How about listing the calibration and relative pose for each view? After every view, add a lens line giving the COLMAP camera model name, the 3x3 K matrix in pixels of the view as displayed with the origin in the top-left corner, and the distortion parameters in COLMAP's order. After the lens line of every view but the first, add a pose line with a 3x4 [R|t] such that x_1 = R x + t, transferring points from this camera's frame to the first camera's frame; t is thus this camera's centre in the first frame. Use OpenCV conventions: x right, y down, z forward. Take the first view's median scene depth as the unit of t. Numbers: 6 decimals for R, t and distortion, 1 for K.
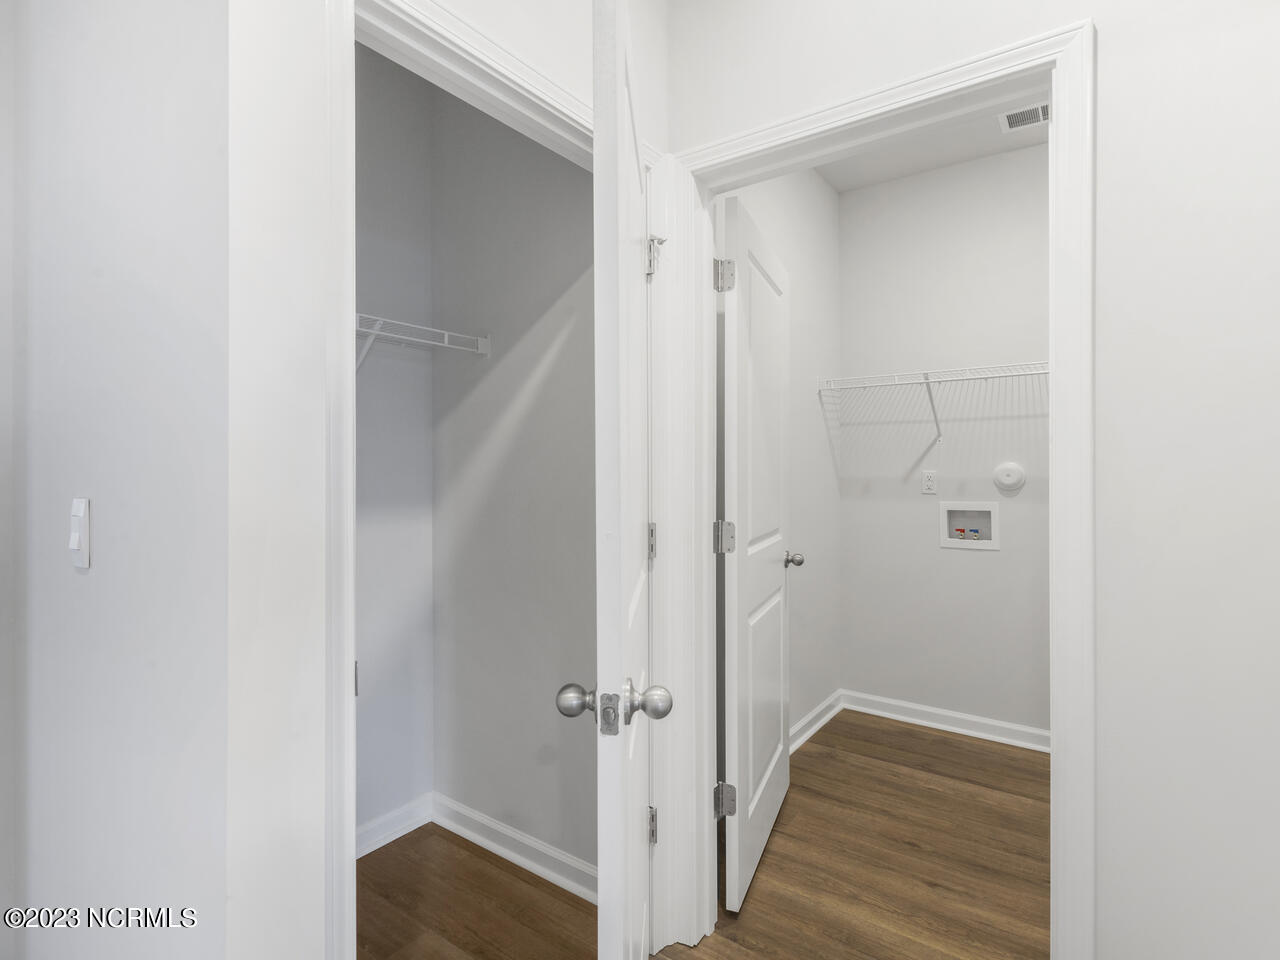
lens RADIAL K [[647.4, 0, 639.3], [0, 647.4, 470.7], [0, 0, 1]] dist [0.002194, -0.001482]
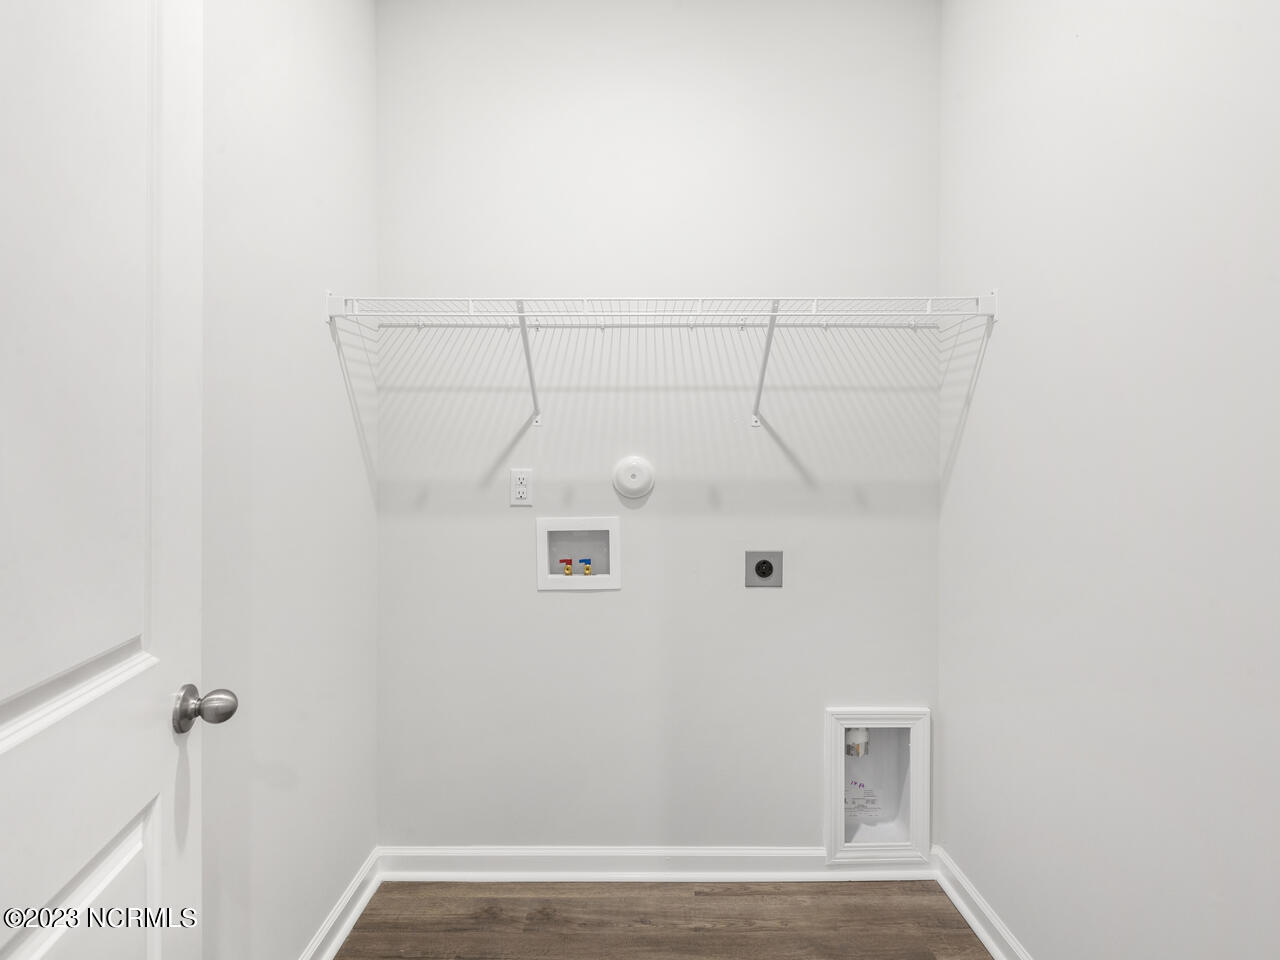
lens RADIAL K [[647.4, 0, 639.3], [0, 647.4, 470.7], [0, 0, 1]] dist [0.002194, -0.001482]
pose [[0.804174, 0.000634, 0.594394, 0.171548], [-0.001141, 0.999999, 0.000477, 0.001463], [-0.594393, -0.001062, 0.804174, 0.439022]]
